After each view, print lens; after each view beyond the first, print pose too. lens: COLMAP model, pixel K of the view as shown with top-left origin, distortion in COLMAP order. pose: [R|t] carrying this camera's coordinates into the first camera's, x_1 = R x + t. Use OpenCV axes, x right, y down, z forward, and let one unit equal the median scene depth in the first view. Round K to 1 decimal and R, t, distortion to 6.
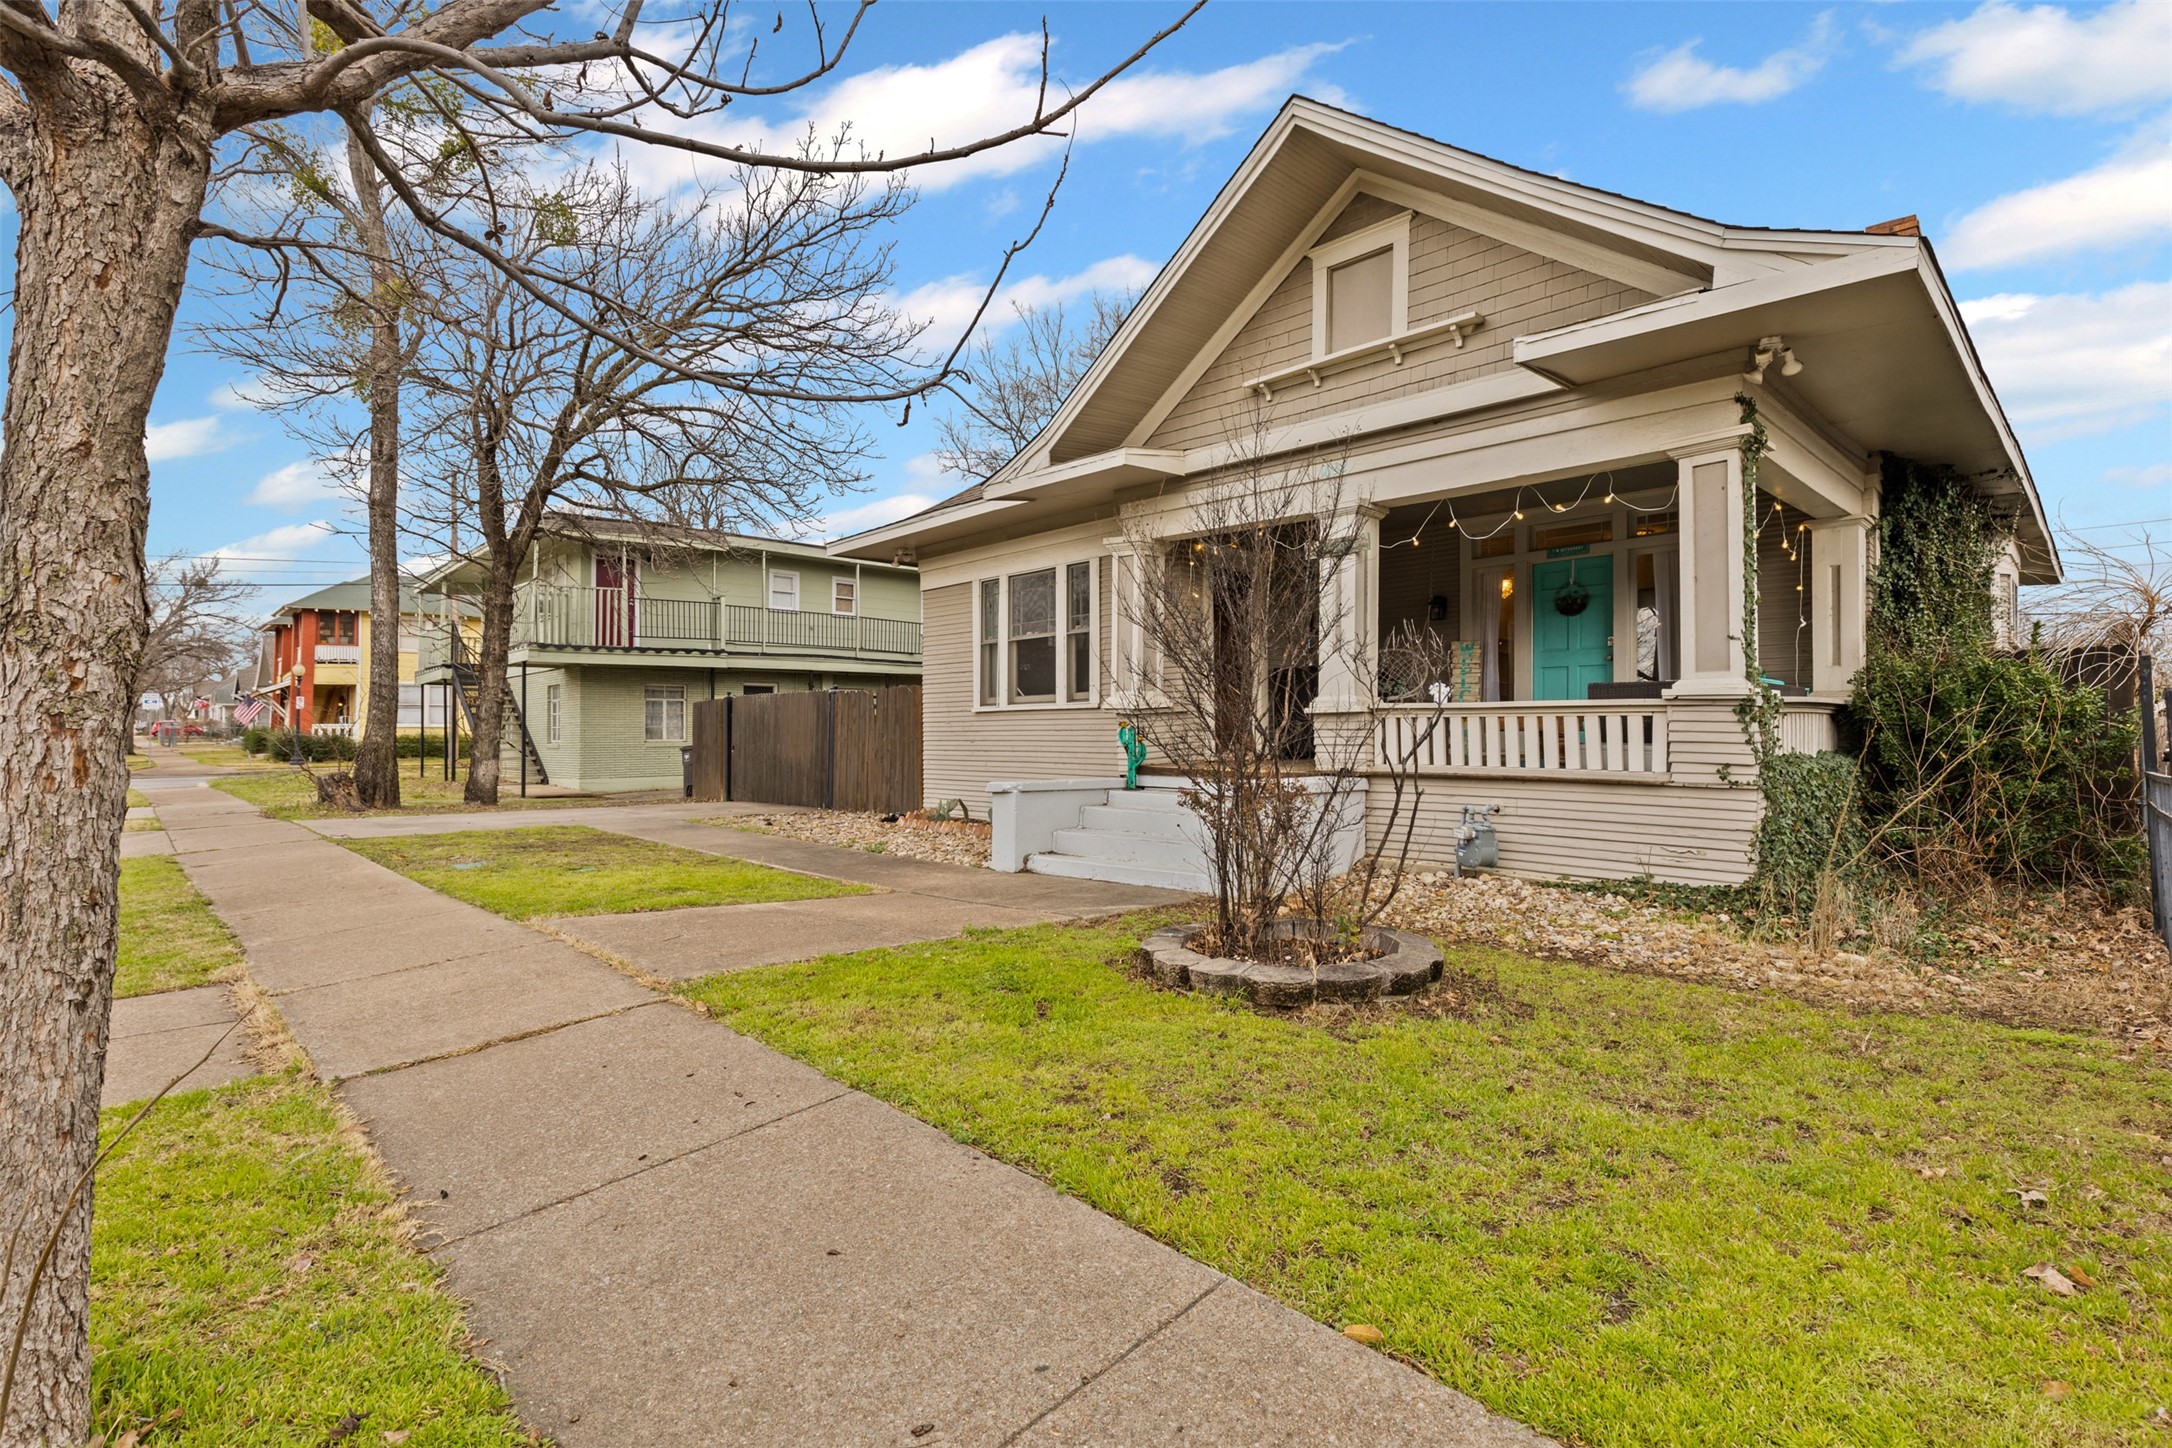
lens RADIAL K [[998.2, 0, 1073.9], [0, 998.2, 727.0], [0, 0, 1]] dist [0.004183, -0.000050]
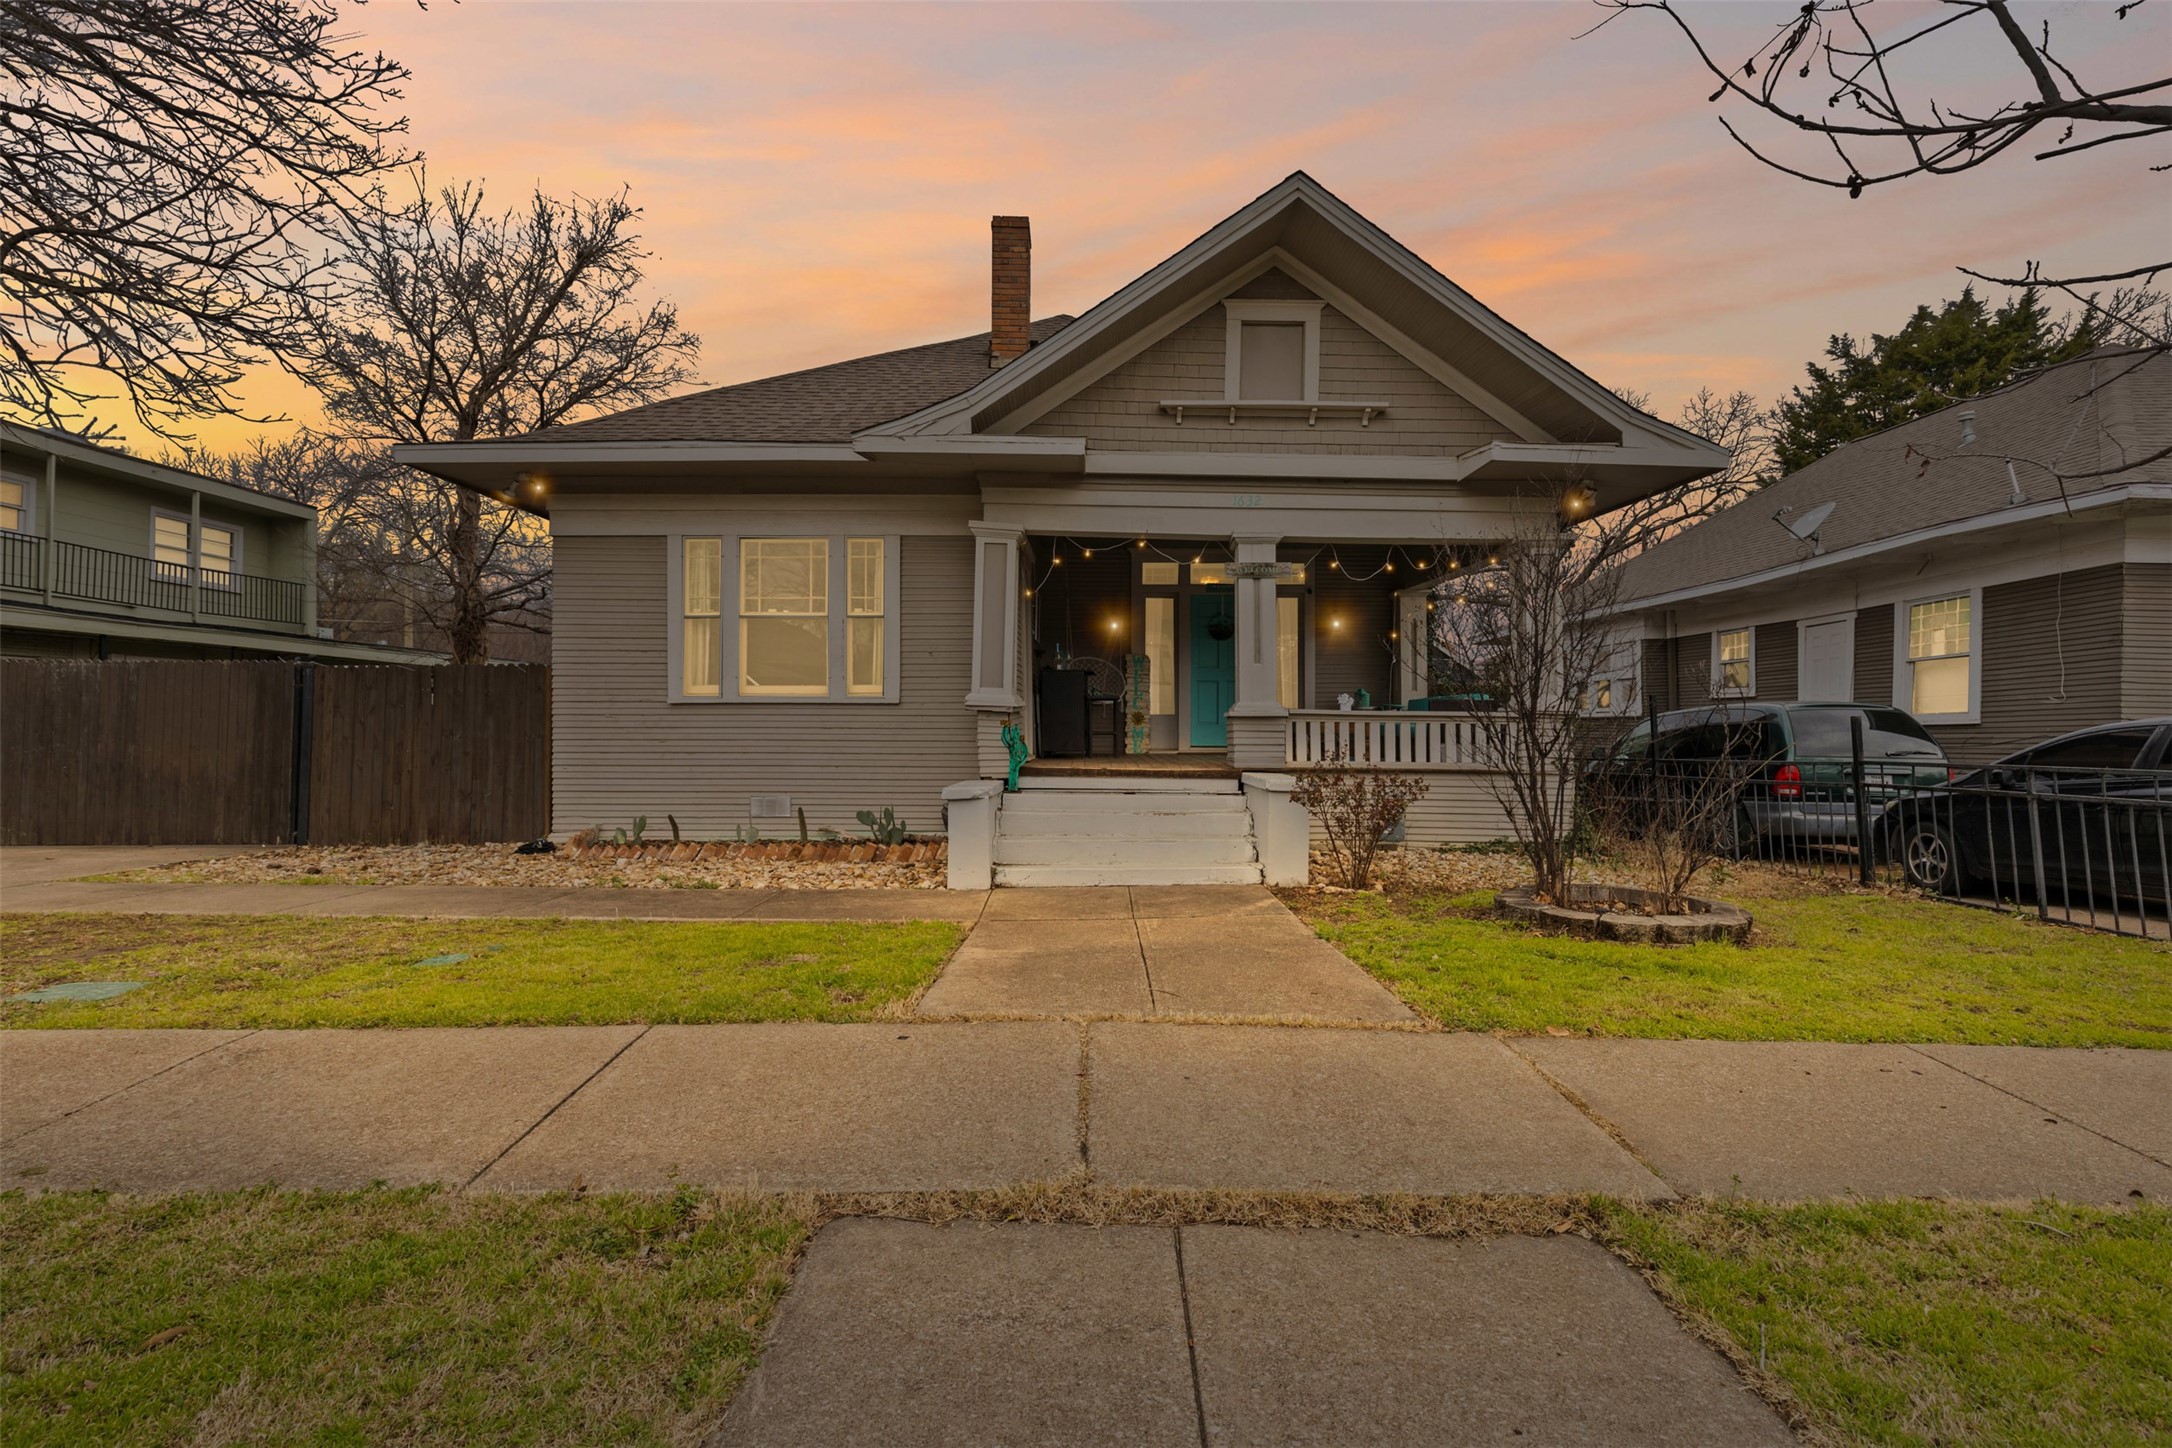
lens RADIAL K [[998.2, 0, 1083.9], [0, 998.2, 723.9], [0, 0, 1]] dist [0.004183, -0.000050]
pose [[0.697012, 0.015107, 0.716901, -0.668864], [-0.012809, 0.999881, -0.008616, 0.006193], [-0.716945, -0.003177, 0.697122, 0.340892]]
